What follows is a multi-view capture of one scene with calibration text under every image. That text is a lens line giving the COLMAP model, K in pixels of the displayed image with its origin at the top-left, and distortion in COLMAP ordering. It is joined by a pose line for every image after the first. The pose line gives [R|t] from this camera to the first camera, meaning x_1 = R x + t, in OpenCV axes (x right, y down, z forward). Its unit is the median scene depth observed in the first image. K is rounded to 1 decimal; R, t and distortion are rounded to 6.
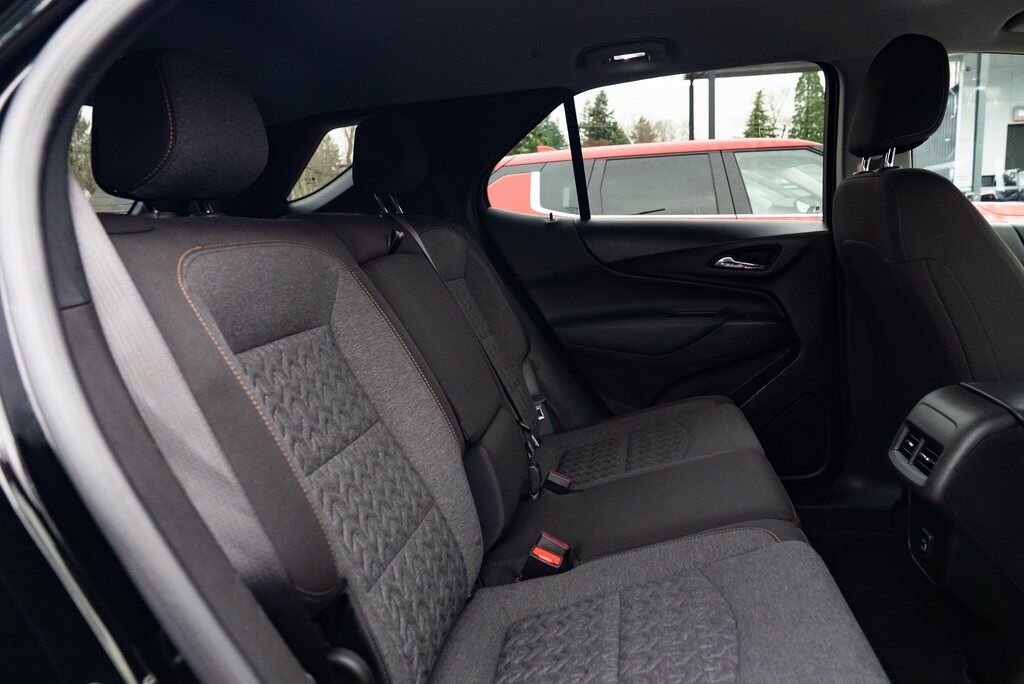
lens RADIAL K [[697.3, 0, 507.4], [0, 697.3, 342.6], [0, 0, 1]] dist [-0.035159, 0.020810]
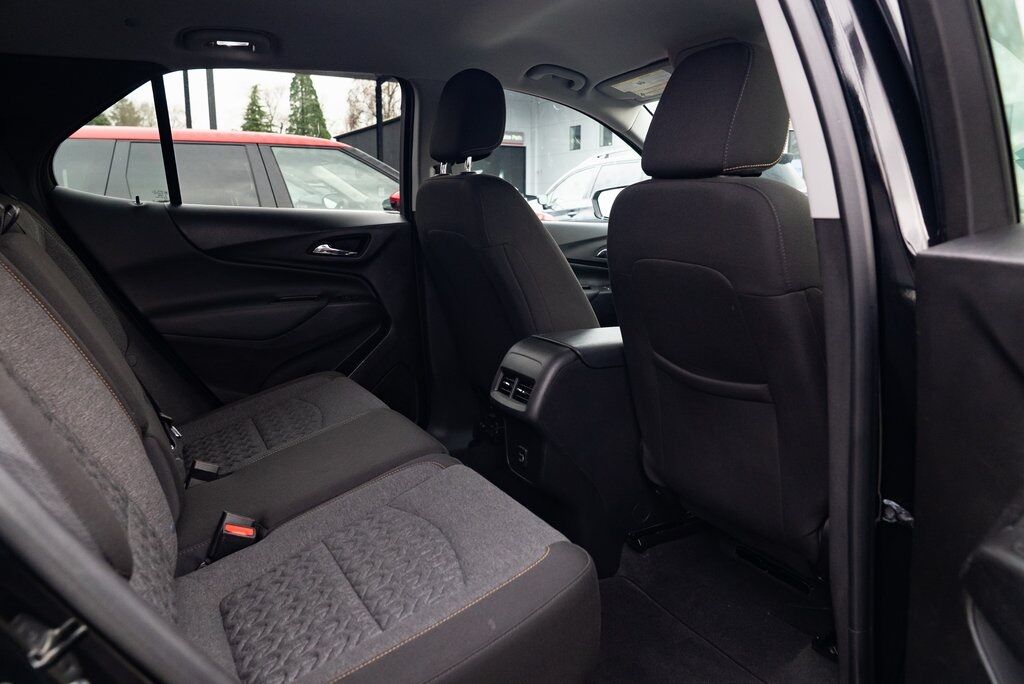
lens RADIAL K [[697.3, 0, 510.6], [0, 697.3, 346.3], [0, 0, 1]] dist [-0.035159, 0.020810]
pose [[0.780121, -0.078401, 0.620696, -0.168232], [0.071185, 0.996797, 0.036439, 0.019581], [-0.621565, 0.015758, 0.783204, -0.035602]]
